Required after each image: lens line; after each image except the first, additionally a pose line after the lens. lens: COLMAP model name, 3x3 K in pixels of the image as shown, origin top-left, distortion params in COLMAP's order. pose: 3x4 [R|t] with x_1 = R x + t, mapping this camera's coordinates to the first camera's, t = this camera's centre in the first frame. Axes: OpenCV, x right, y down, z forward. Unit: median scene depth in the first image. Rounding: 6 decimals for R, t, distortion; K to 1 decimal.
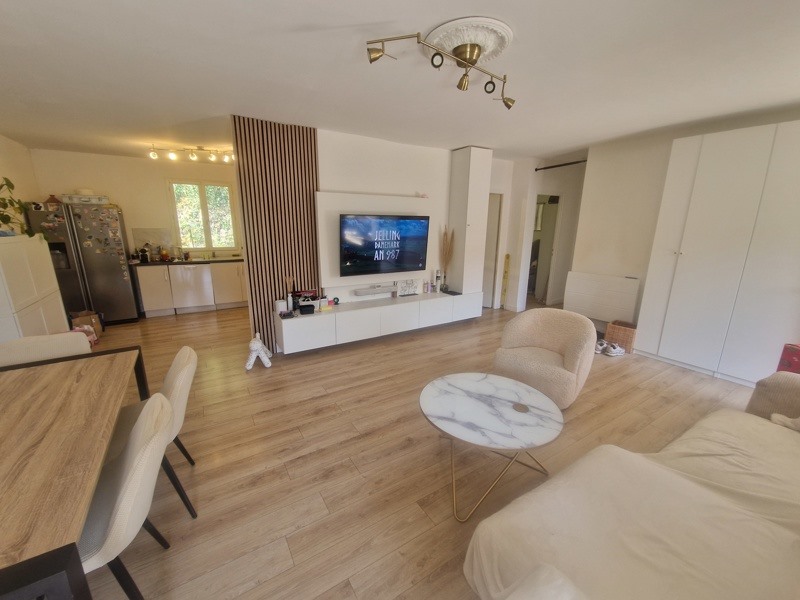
lens RADIAL K [[324.3, 0, 397.0], [0, 324.3, 302.1], [0, 0, 1]] dist [0.002641, -0.000028]
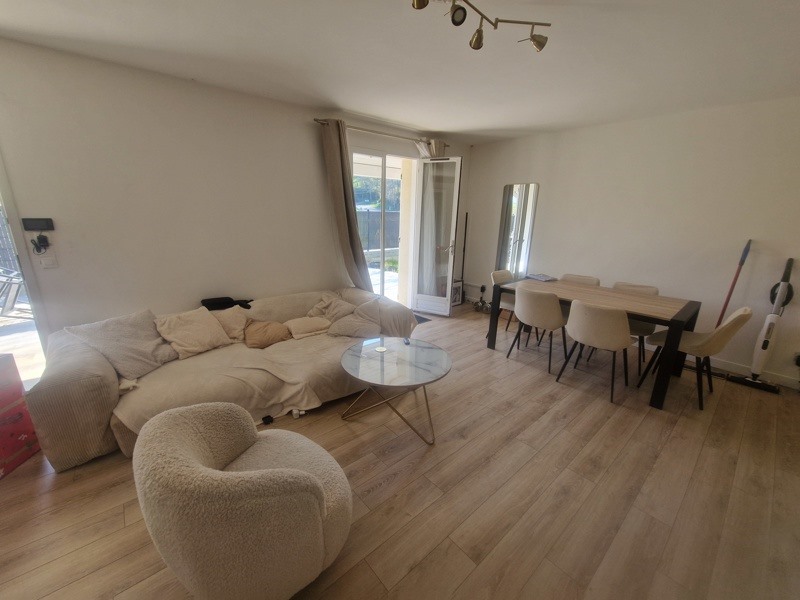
lens RADIAL K [[324.3, 0, 398.6], [0, 324.3, 300.8], [0, 0, 1]] dist [0.002641, -0.000028]
pose [[-0.986429, 0.006777, -0.164050, 0.593452], [-0.073831, 0.874128, 0.480051, -0.583772], [0.146654, 0.485648, -0.861765, 2.493928]]
